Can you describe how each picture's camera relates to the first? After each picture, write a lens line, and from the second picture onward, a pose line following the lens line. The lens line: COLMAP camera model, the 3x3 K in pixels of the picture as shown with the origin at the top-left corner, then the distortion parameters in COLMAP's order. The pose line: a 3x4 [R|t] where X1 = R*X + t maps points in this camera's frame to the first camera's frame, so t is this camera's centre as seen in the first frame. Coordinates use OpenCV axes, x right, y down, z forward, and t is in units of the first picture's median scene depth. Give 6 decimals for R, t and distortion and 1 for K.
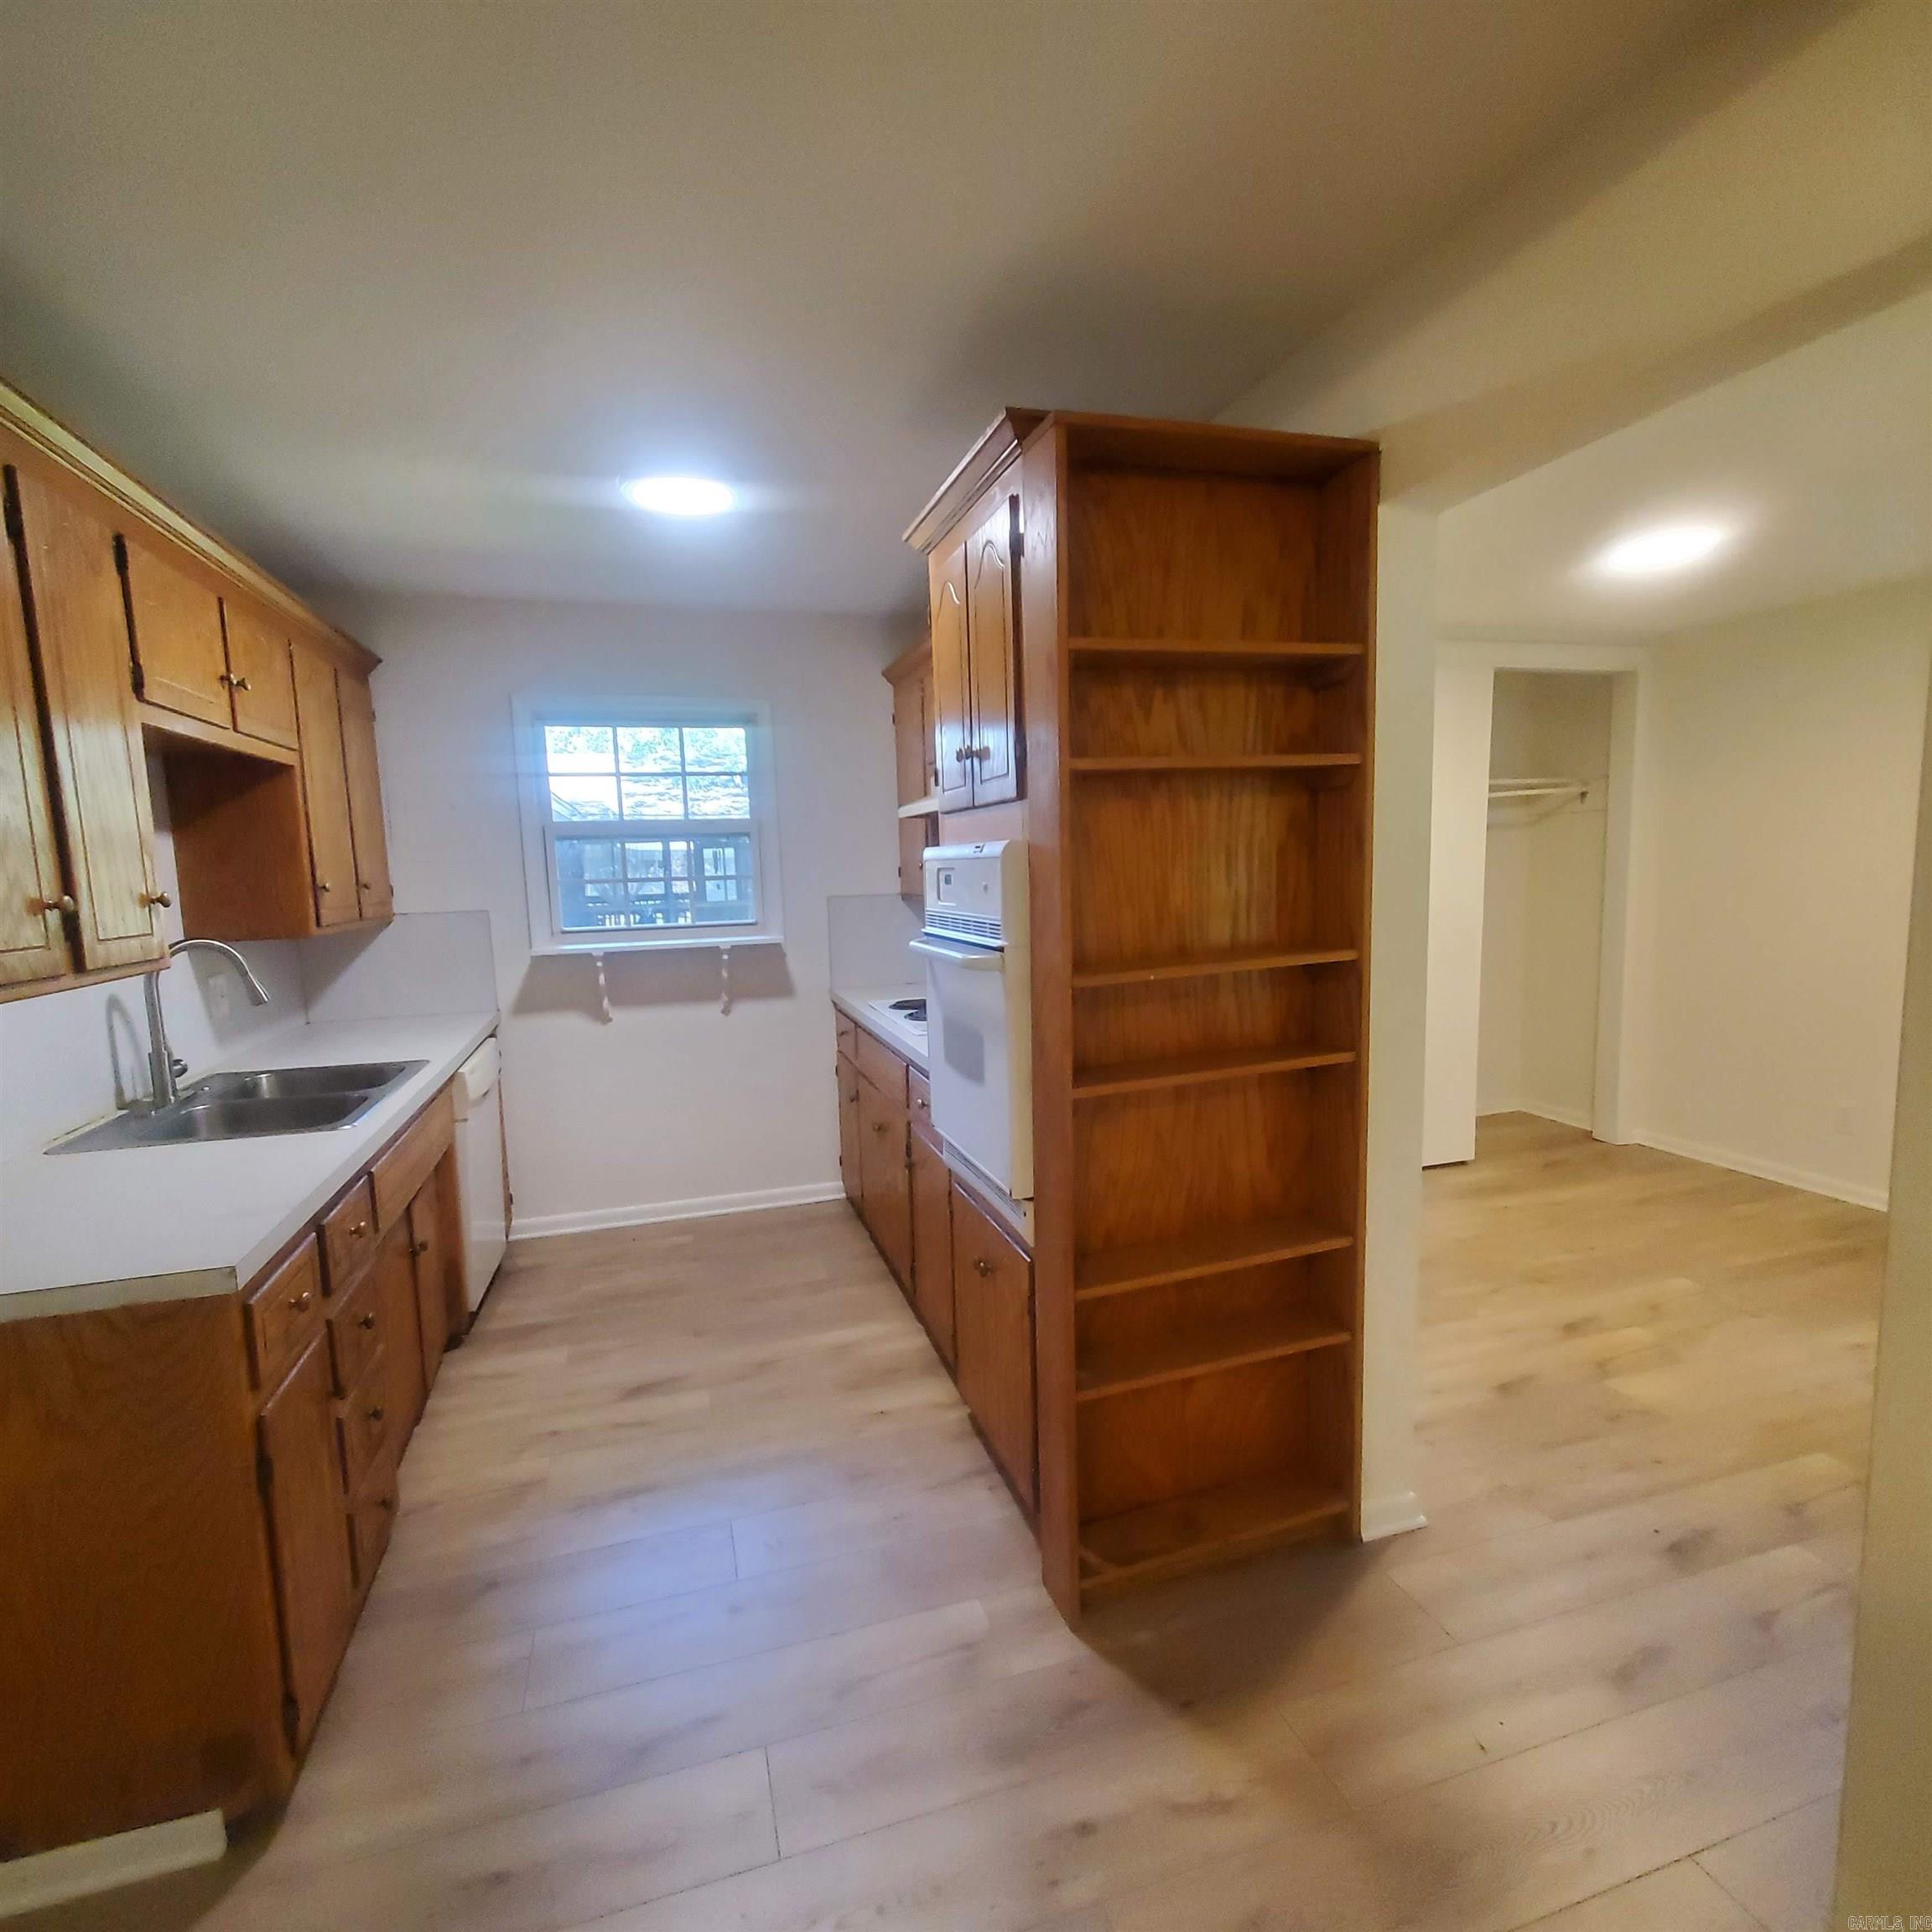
lens RADIAL K [[1018.5, 0, 970.0], [0, 1018.5, 974.7], [0, 0, 1]] dist [0.009266, -0.006477]
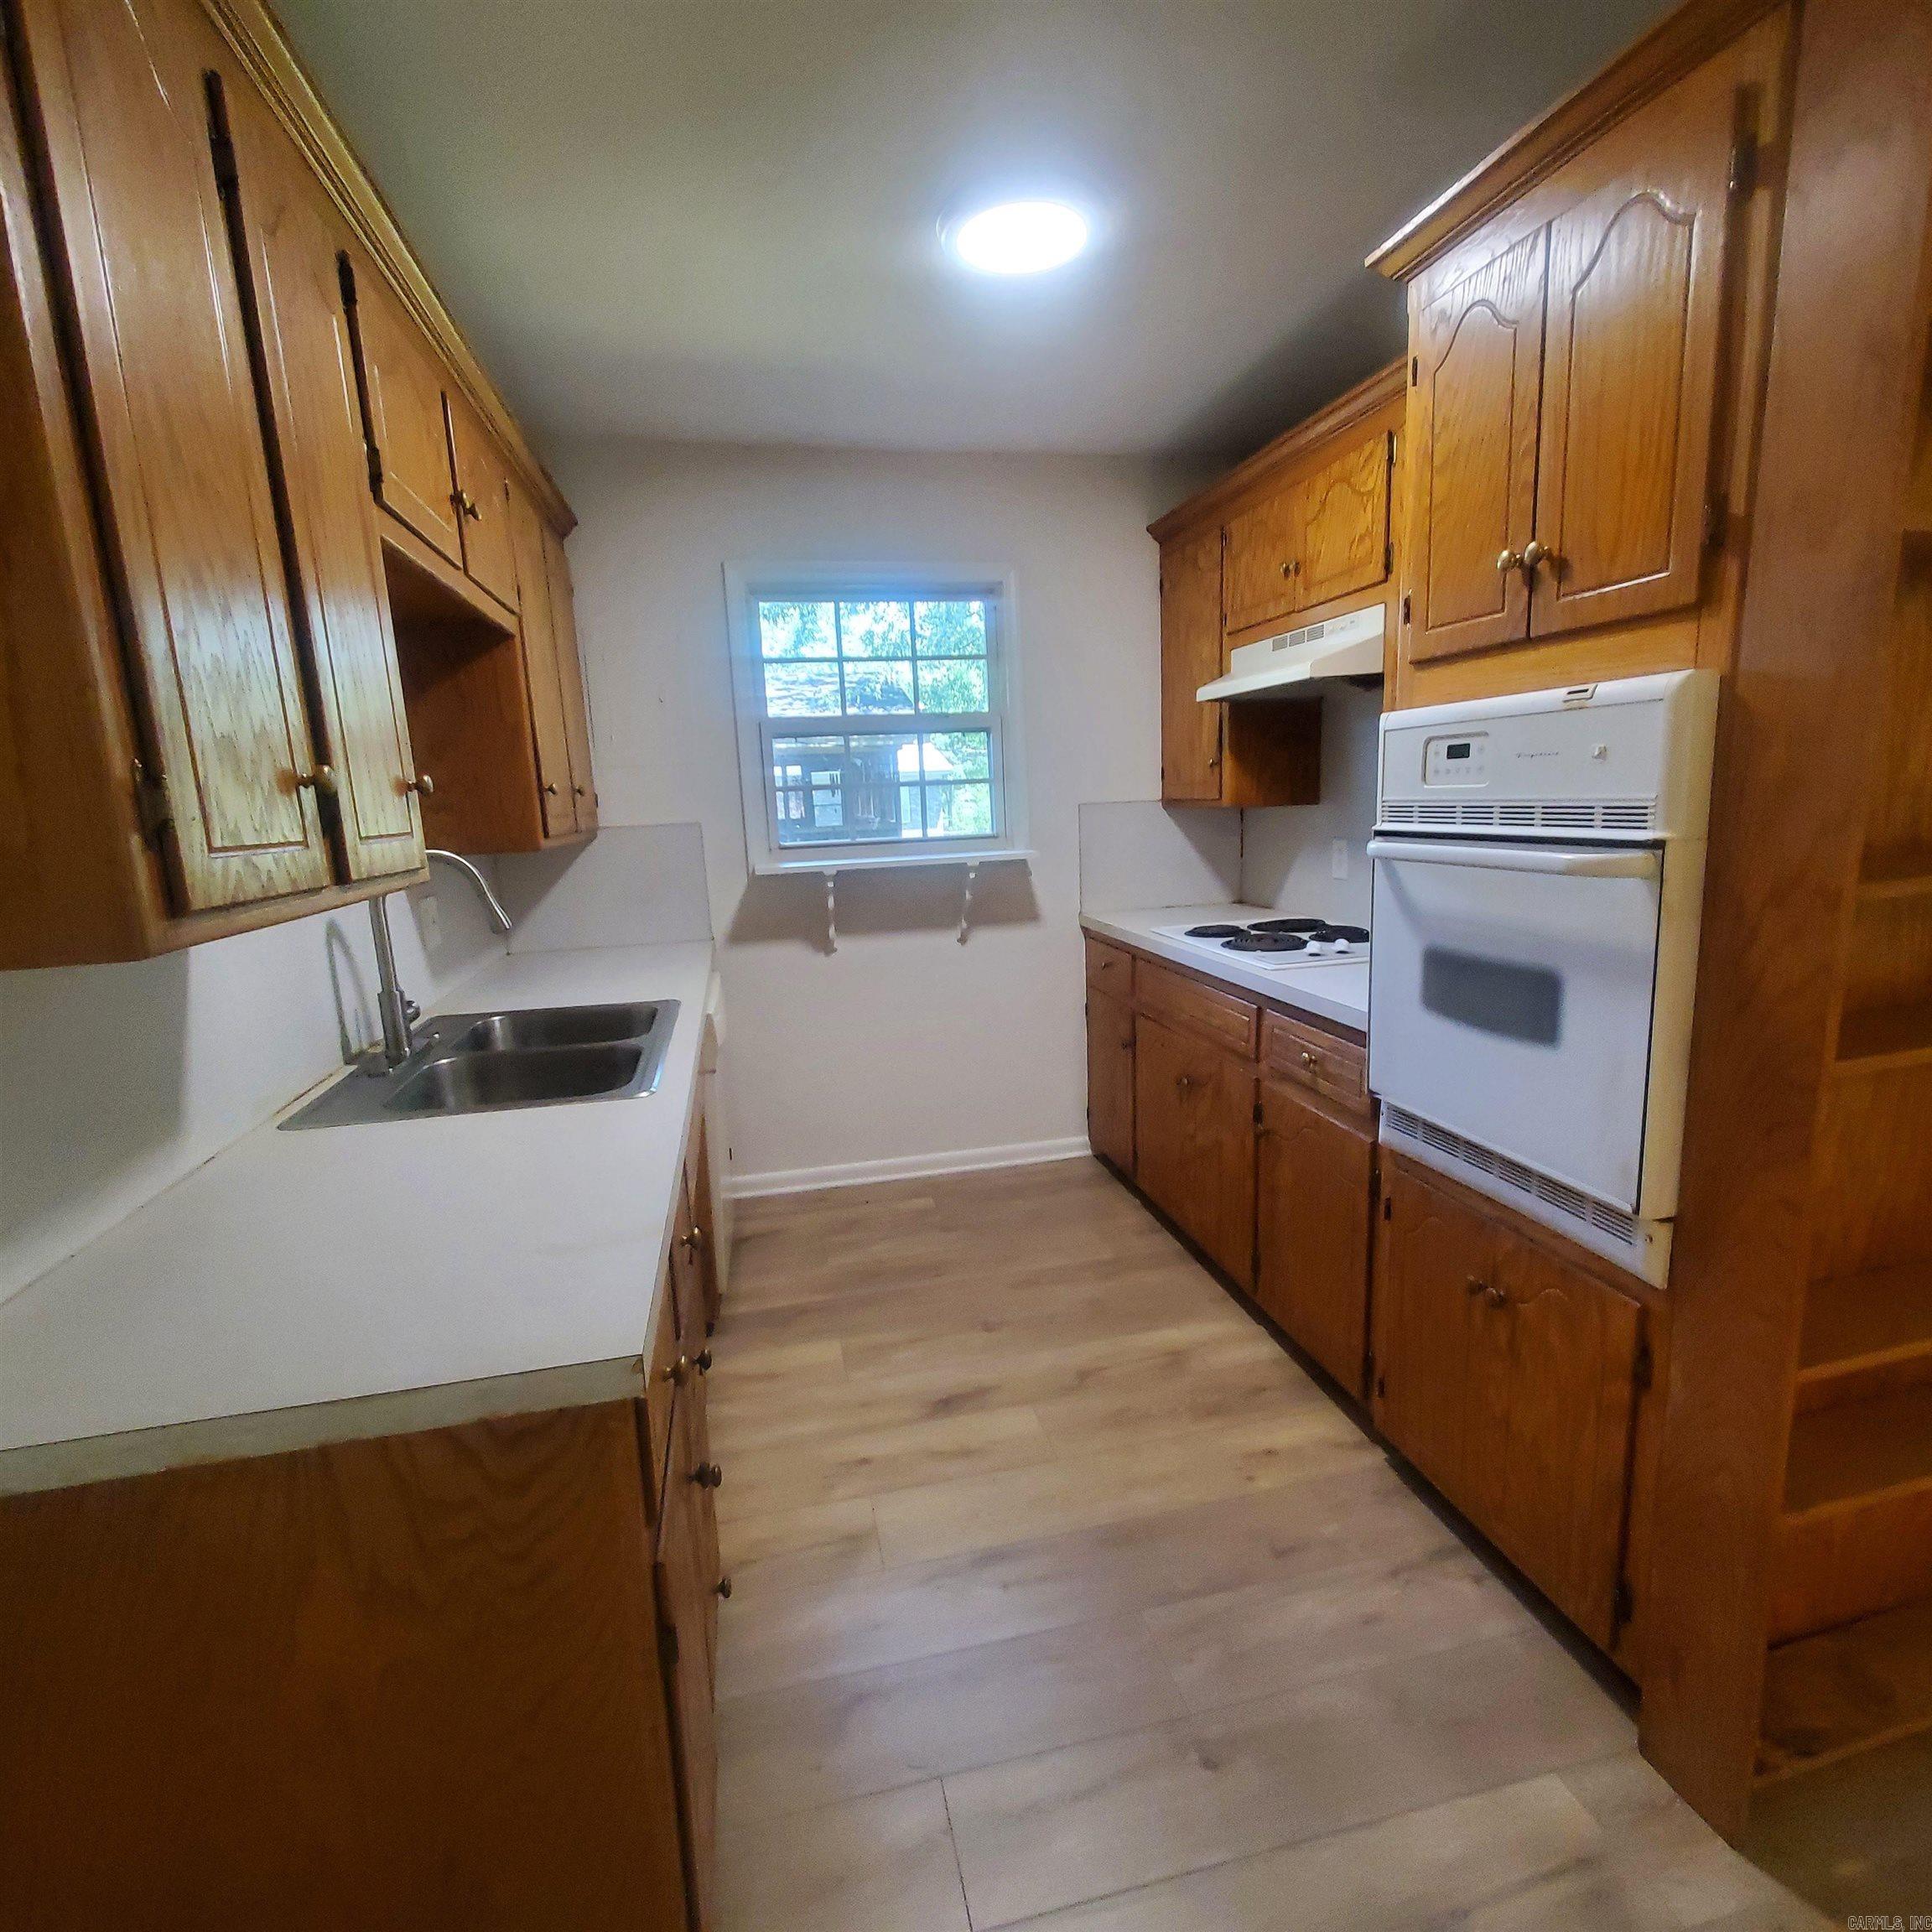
lens RADIAL K [[1018.5, 0, 964.1], [0, 1018.5, 973.0], [0, 0, 1]] dist [0.009266, -0.006477]
pose [[0.996493, 0.001881, -0.083659, -0.231966], [0.003884, 0.997630, 0.068695, 0.006643], [0.083590, -0.068779, 0.994124, 0.205145]]
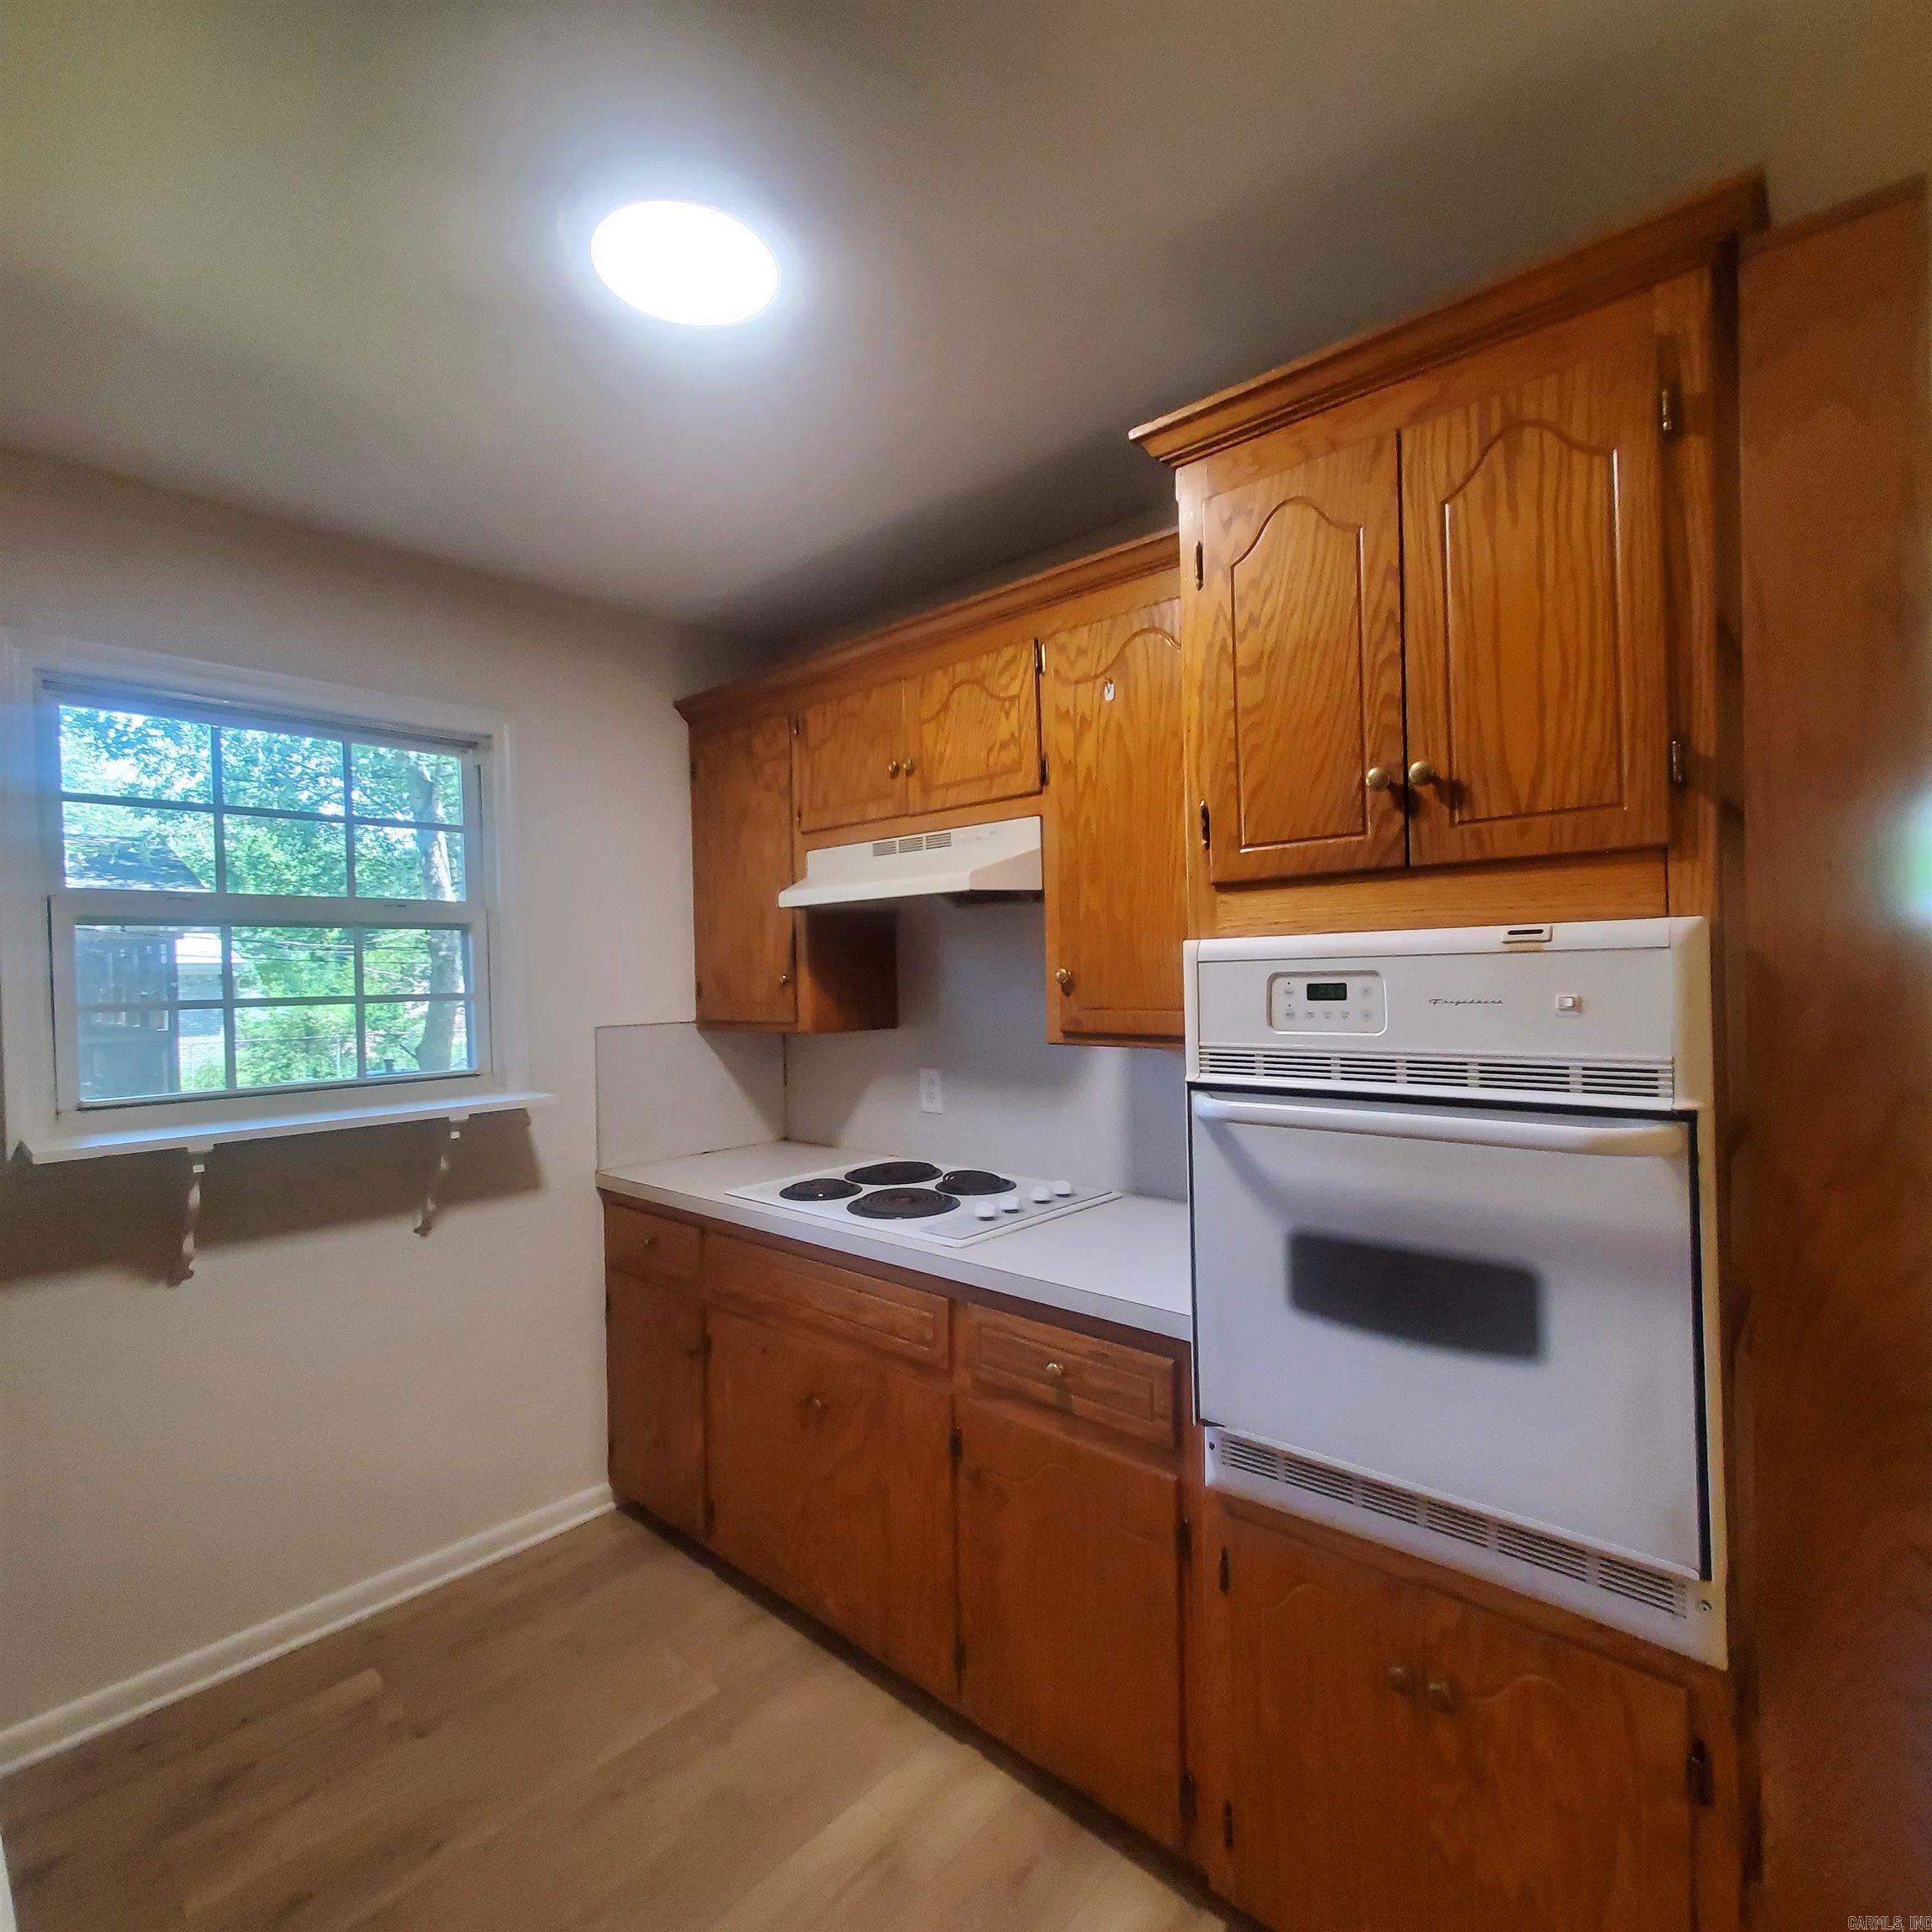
lens RADIAL K [[1018.5, 0, 970.5], [0, 1018.5, 973.6], [0, 0, 1]] dist [0.009266, -0.006477]
pose [[0.861388, 0.007494, 0.507891, -0.373291], [0.054706, 0.992706, -0.107429, -0.039829], [-0.504992, 0.120323, 0.854696, 0.463325]]
